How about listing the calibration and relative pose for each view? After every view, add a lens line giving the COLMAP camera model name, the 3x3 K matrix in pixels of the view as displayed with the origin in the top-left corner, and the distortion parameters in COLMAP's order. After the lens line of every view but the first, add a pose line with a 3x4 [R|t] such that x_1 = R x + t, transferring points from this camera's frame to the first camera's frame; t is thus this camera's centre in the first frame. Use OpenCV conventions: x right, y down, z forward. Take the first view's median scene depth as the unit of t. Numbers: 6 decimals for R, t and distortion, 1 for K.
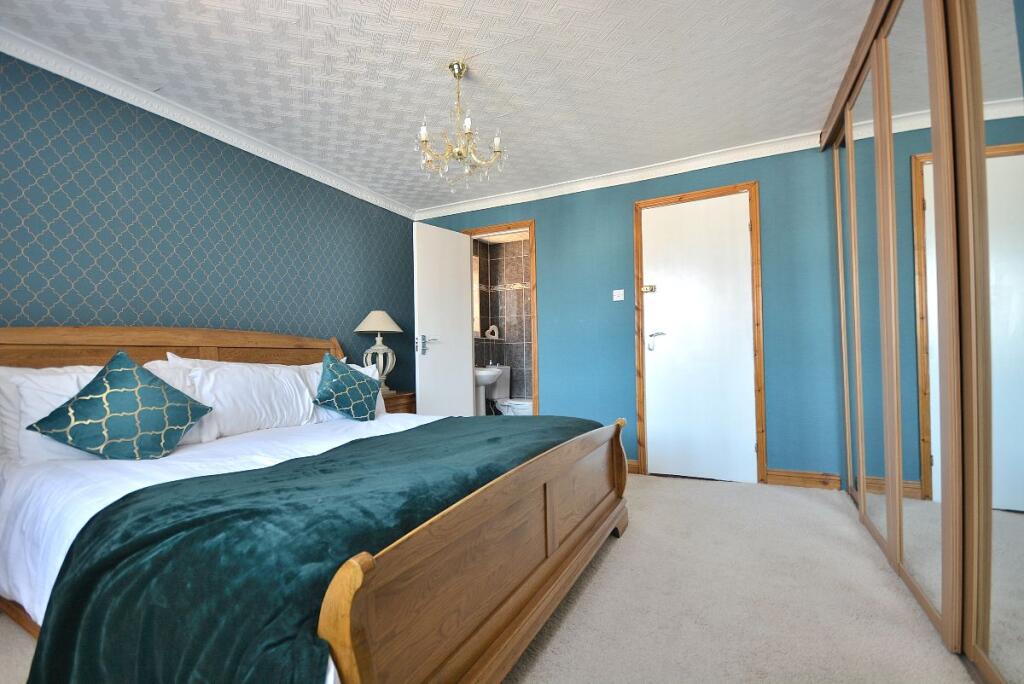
lens RADIAL K [[450.0, 0, 511.1], [0, 450.0, 345.0], [0, 0, 1]] dist [0.002822, -0.004111]
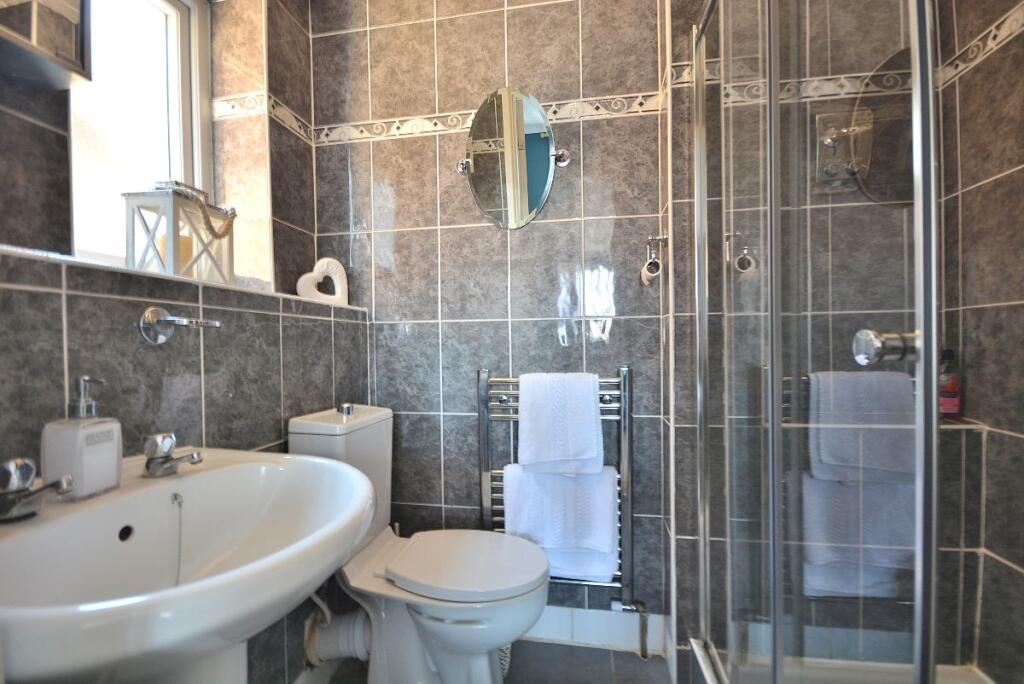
lens RADIAL K [[450.0, 0, 511.6], [0, 450.0, 344.4], [0, 0, 1]] dist [0.002822, -0.004111]
pose [[0.955542, -0.001658, 0.294849, -0.011614], [-0.004040, 0.999817, 0.018715, 0.007080], [-0.294826, -0.019074, 0.955361, 0.690746]]
